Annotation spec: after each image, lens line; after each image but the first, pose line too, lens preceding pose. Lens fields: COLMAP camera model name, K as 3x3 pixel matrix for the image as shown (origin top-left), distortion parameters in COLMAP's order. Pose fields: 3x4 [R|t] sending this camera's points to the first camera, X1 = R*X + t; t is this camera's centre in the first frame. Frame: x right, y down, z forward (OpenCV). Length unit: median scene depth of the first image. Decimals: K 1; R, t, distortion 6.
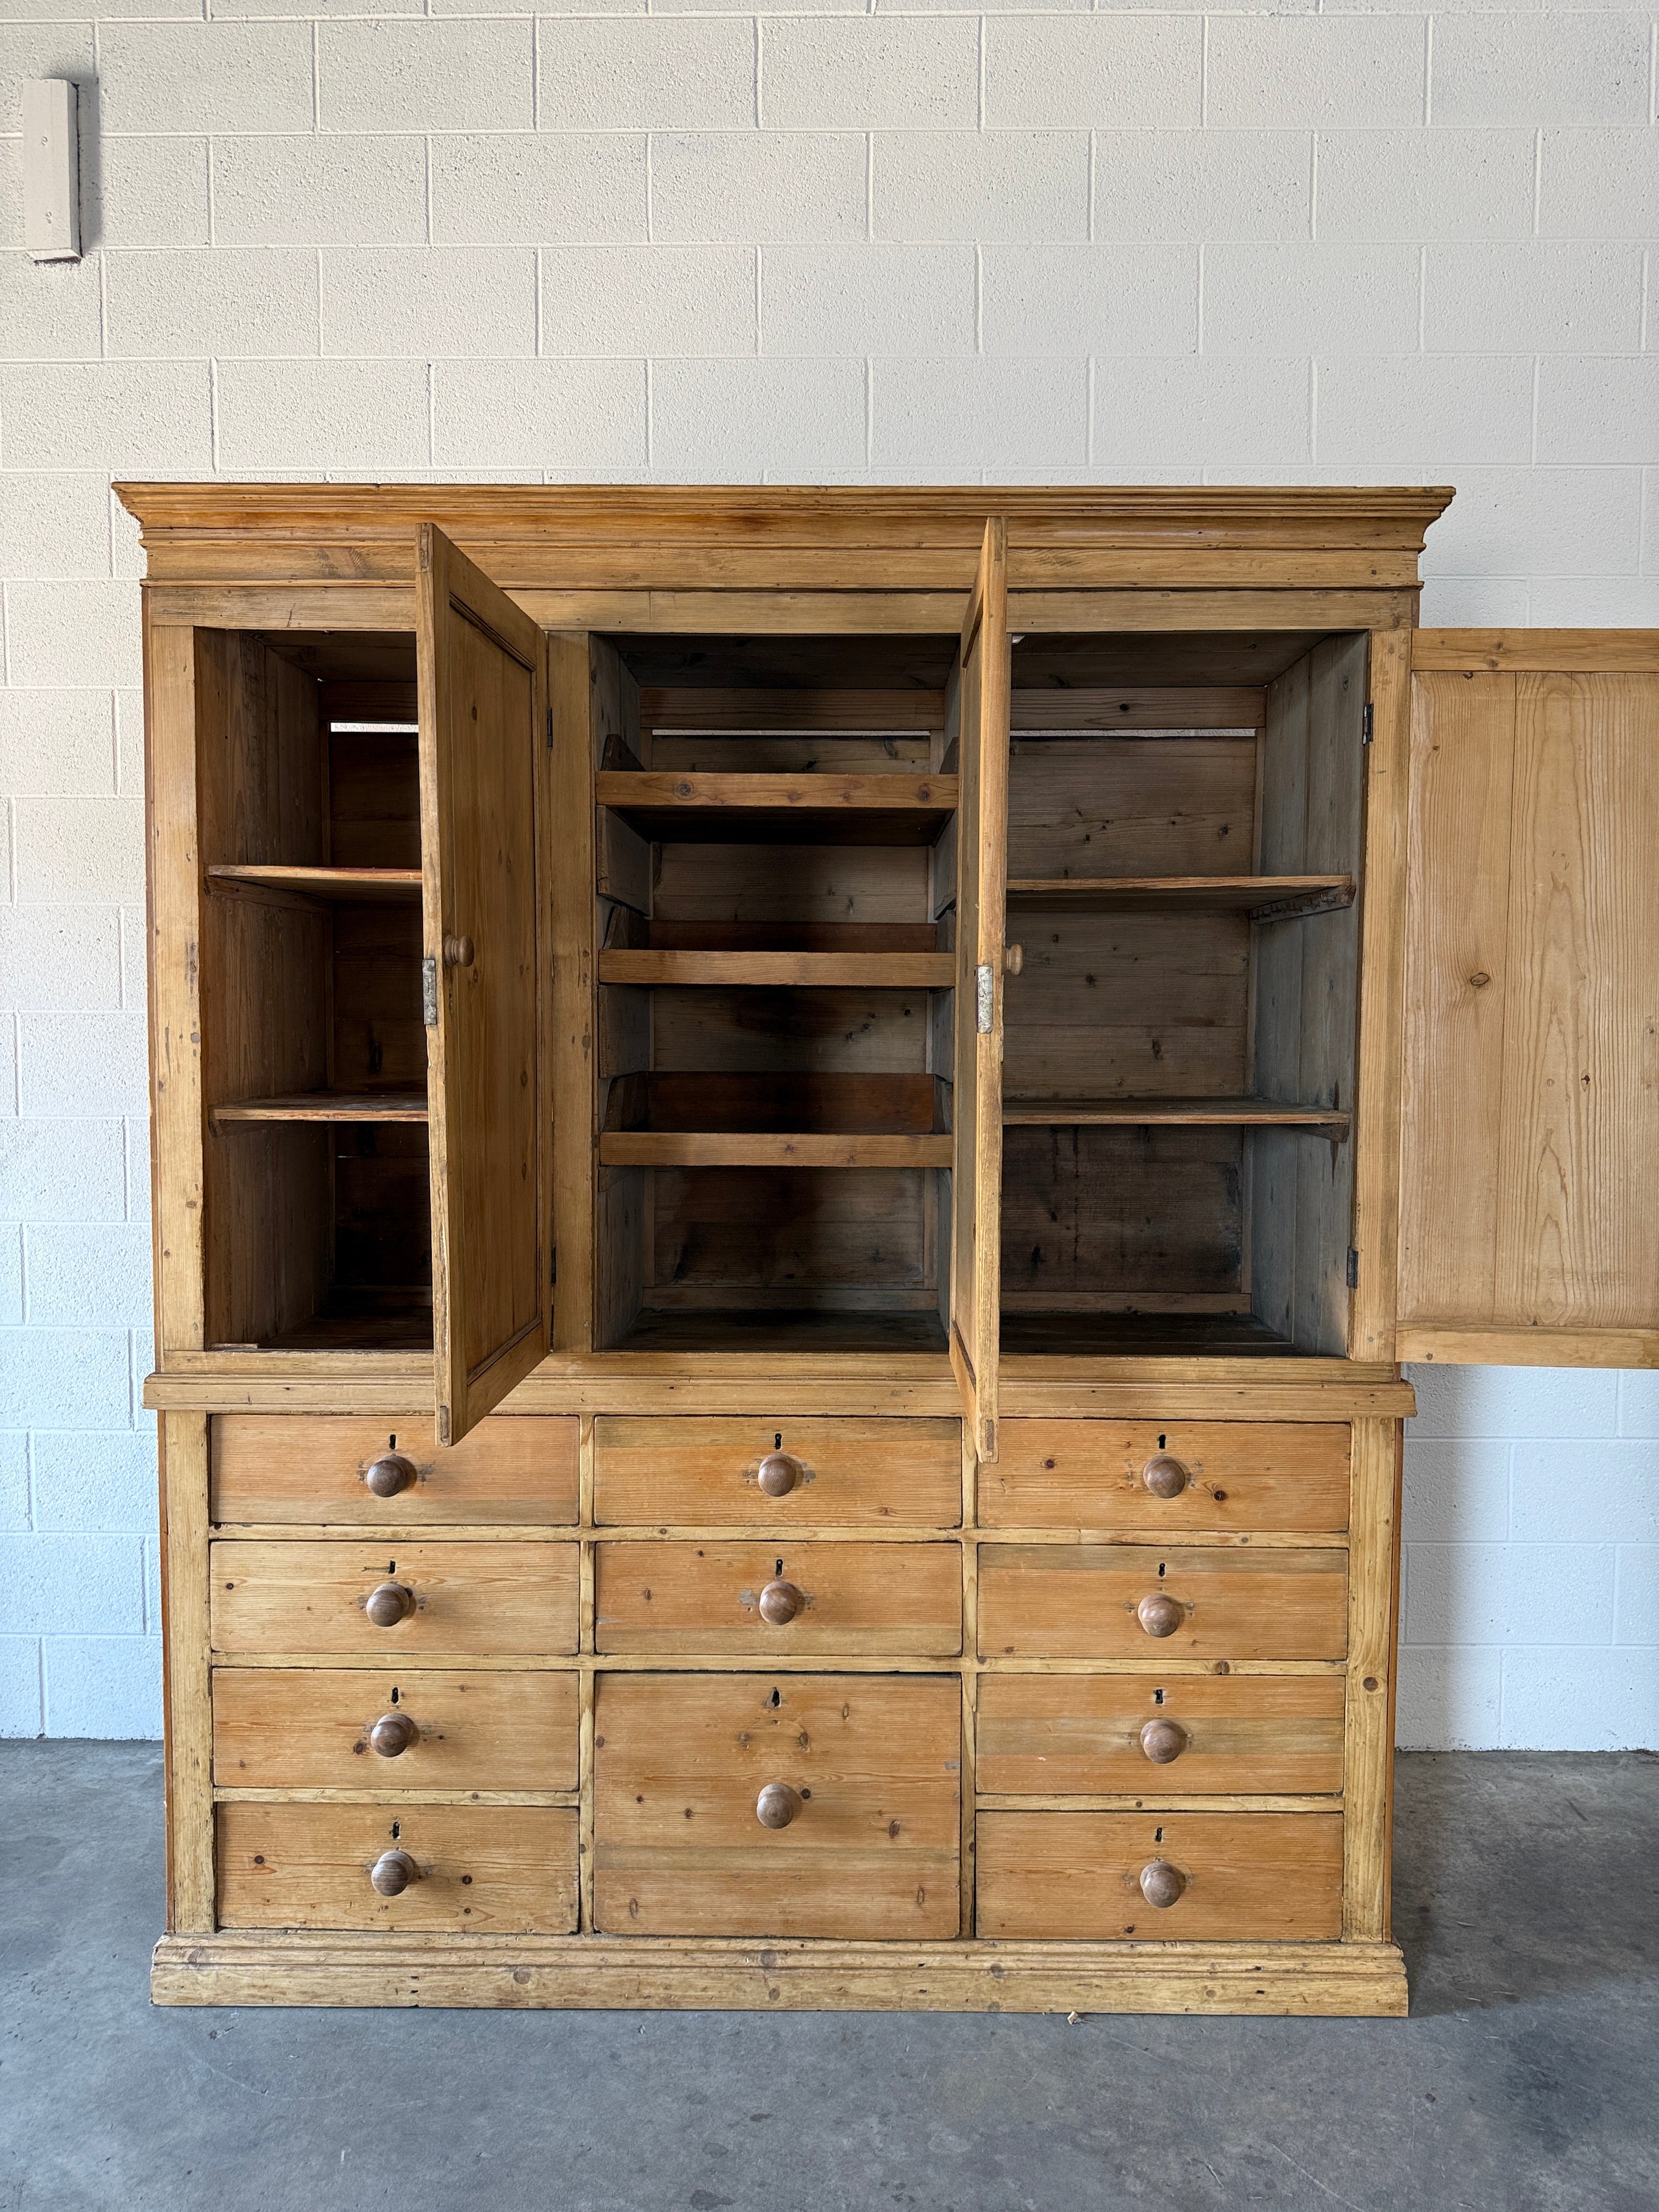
lens RADIAL K [[1580.6, 0, 835.6], [0, 1580.6, 1118.3], [0, 0, 1]] dist [0.018189, -0.024419]
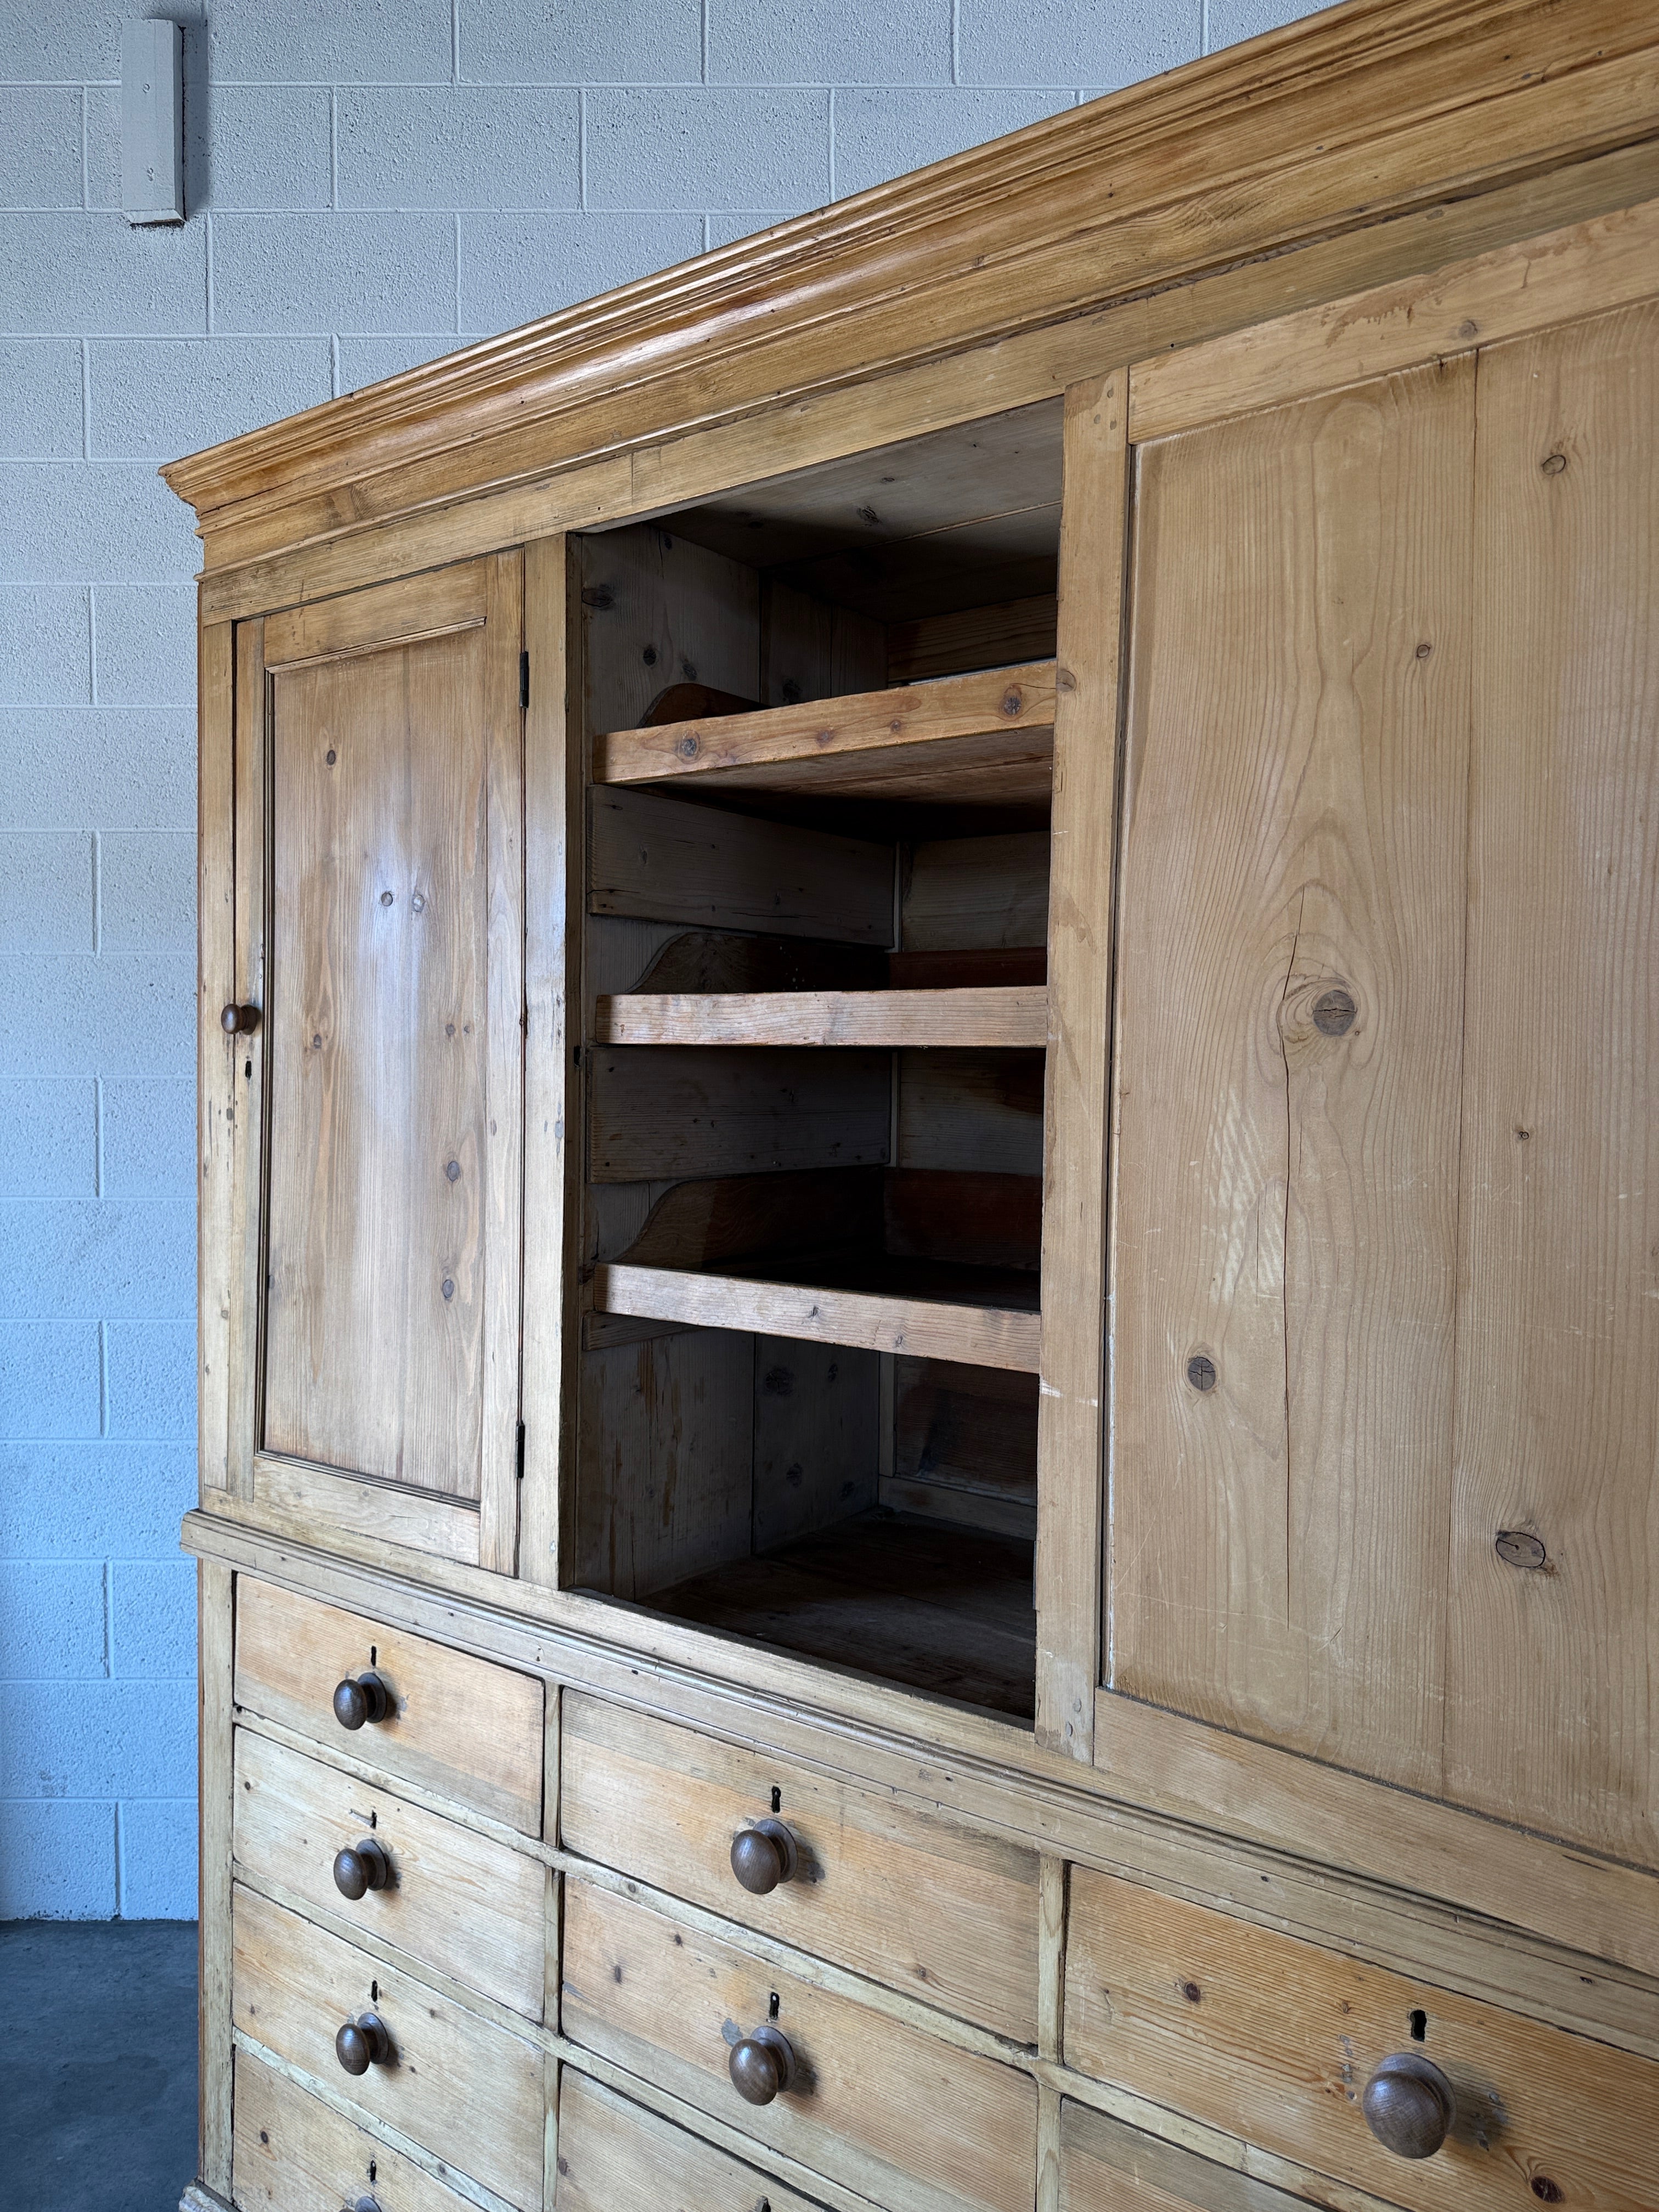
lens RADIAL K [[1585.4, 0, 834.8], [0, 1585.4, 1116.6], [0, 0, 1]] dist [0.012970, -0.016057]
pose [[0.806294, 0.022060, -0.591104, 0.336132], [-0.042789, 0.998862, -0.021088, -0.044217], [0.589966, 0.042295, 0.806320, 0.506587]]
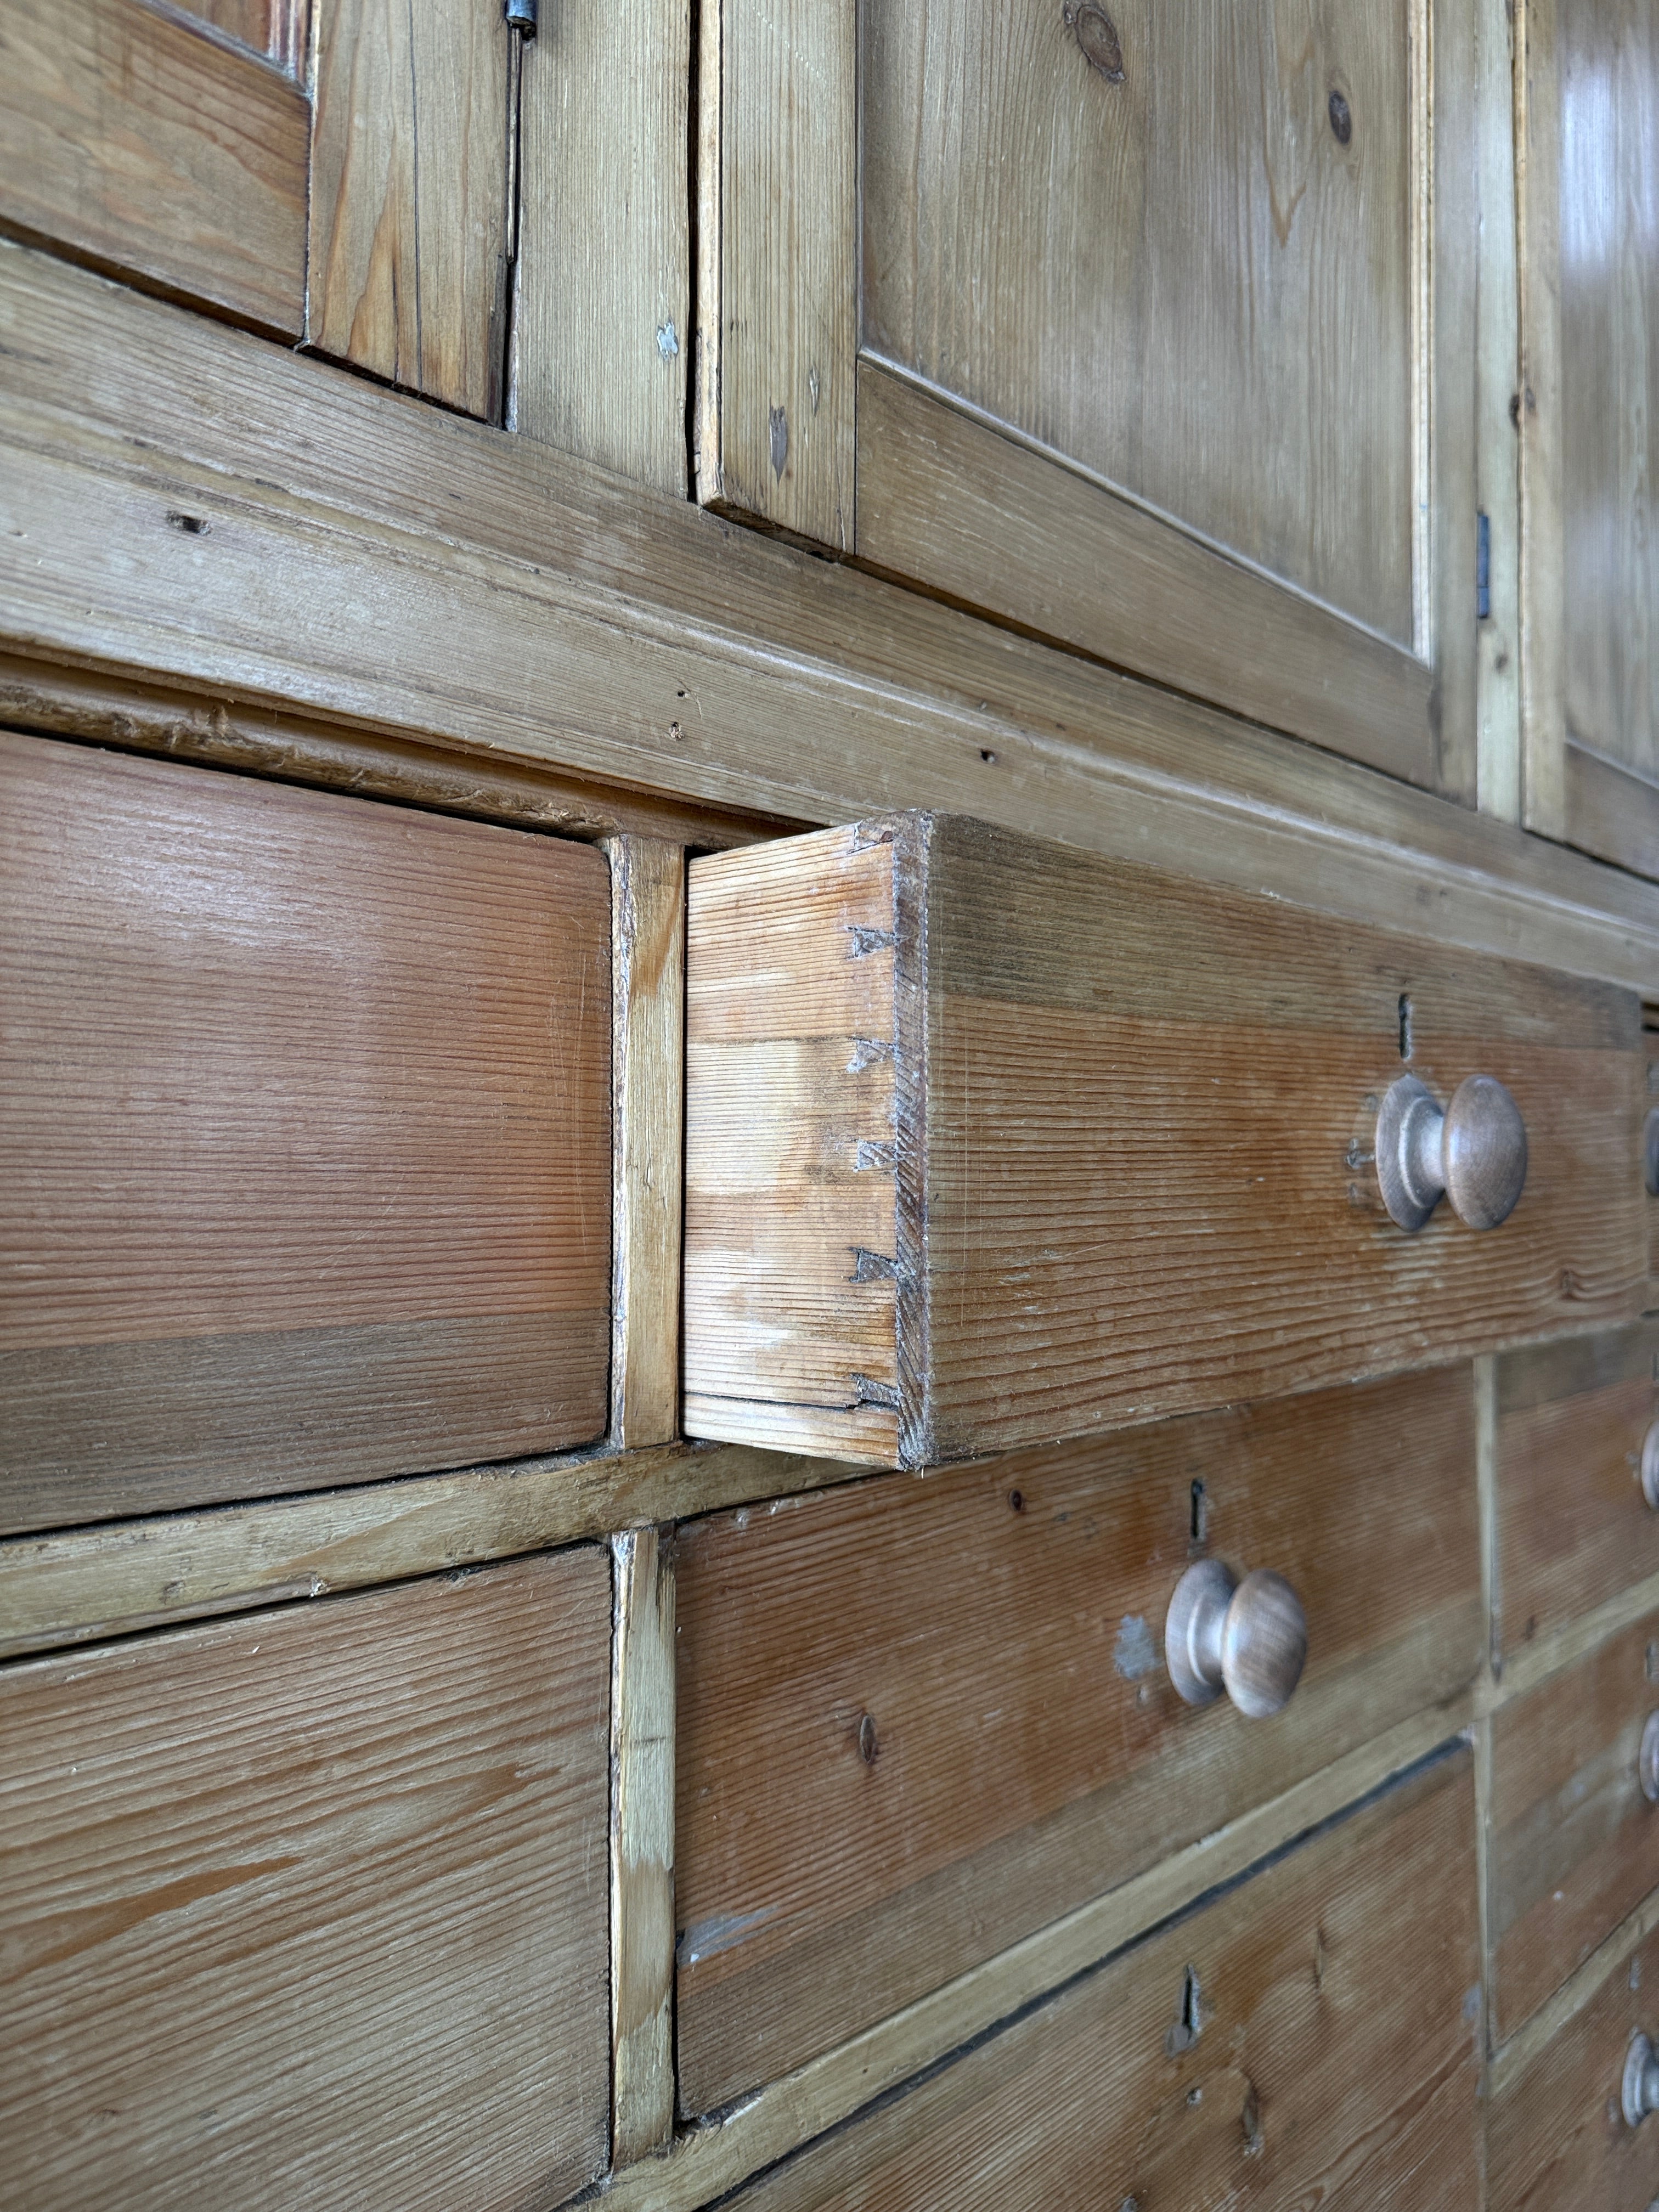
lens RADIAL K [[1587.2, 0, 829.5], [0, 1587.2, 1106.0], [0, 0, 1]] dist [0.080899, -0.155839]
pose [[0.683812, 0.019514, 0.729397, -0.278162], [0.036171, 0.997507, -0.060598, 0.231002], [-0.728761, 0.067821, 0.681401, 0.853821]]
